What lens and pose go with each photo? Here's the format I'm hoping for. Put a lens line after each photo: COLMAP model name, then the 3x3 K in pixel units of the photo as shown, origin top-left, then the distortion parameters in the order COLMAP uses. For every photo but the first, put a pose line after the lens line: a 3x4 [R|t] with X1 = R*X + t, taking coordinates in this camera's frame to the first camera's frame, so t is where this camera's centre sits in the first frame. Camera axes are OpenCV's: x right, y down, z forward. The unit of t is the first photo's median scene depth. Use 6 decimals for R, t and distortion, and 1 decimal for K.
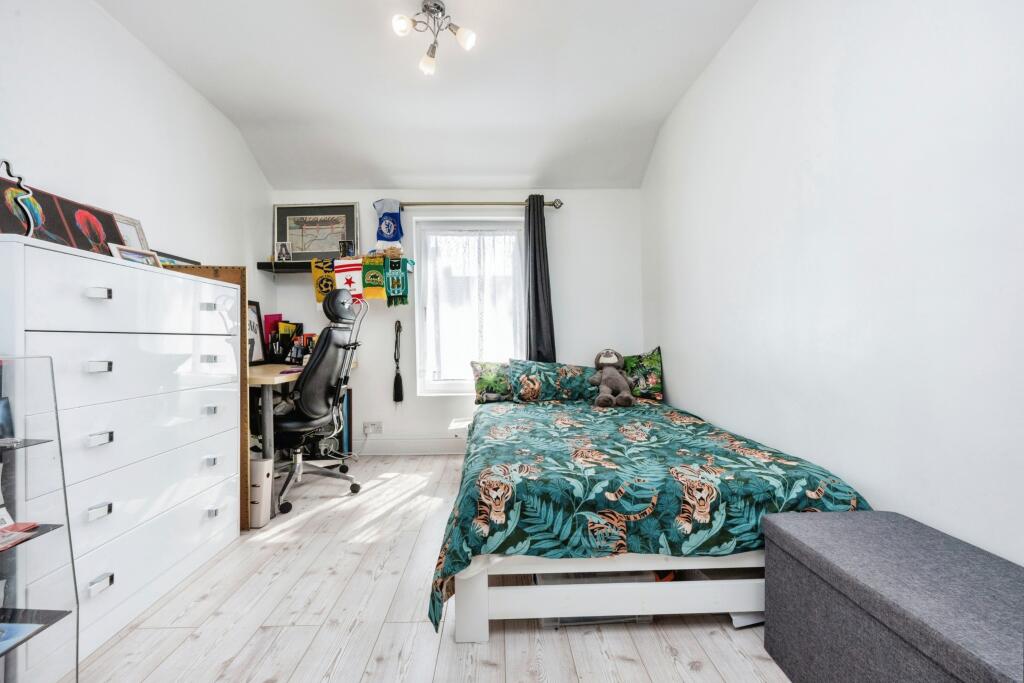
lens RADIAL K [[421.1, 0, 510.2], [0, 421.1, 341.2], [0, 0, 1]] dist [-0.003267, 0.000026]
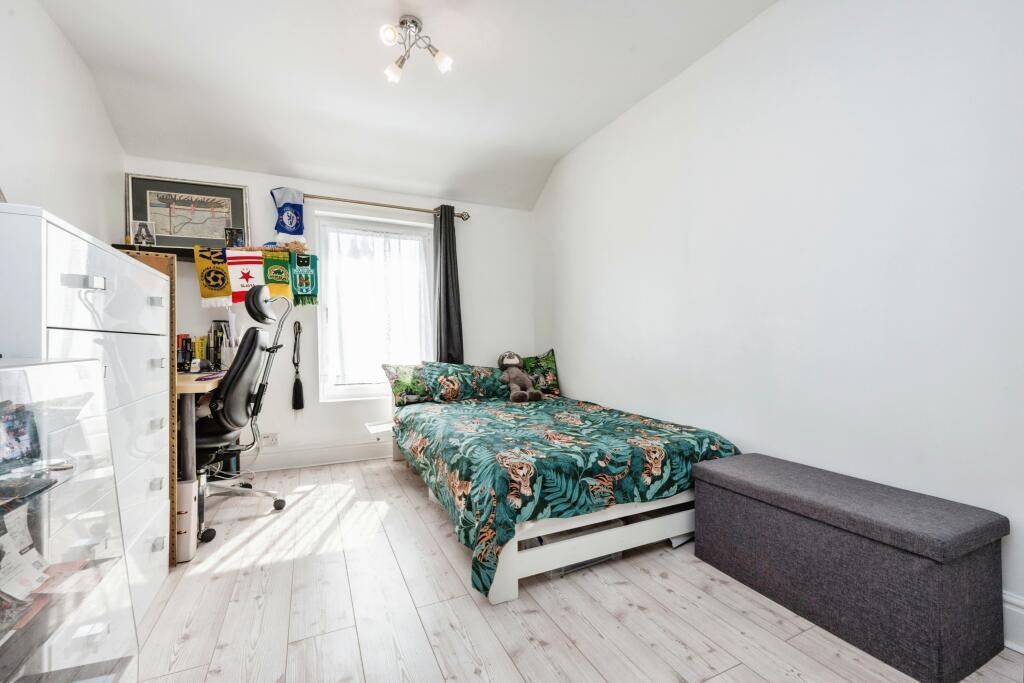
lens RADIAL K [[421.1, 0, 515.1], [0, 421.1, 342.1], [0, 0, 1]] dist [-0.003267, 0.000026]
pose [[0.916320, 0.005180, 0.400413, -0.273325], [-0.002554, 0.999972, -0.007093, 0.002627], [-0.400438, 0.005477, 0.916307, -0.042062]]
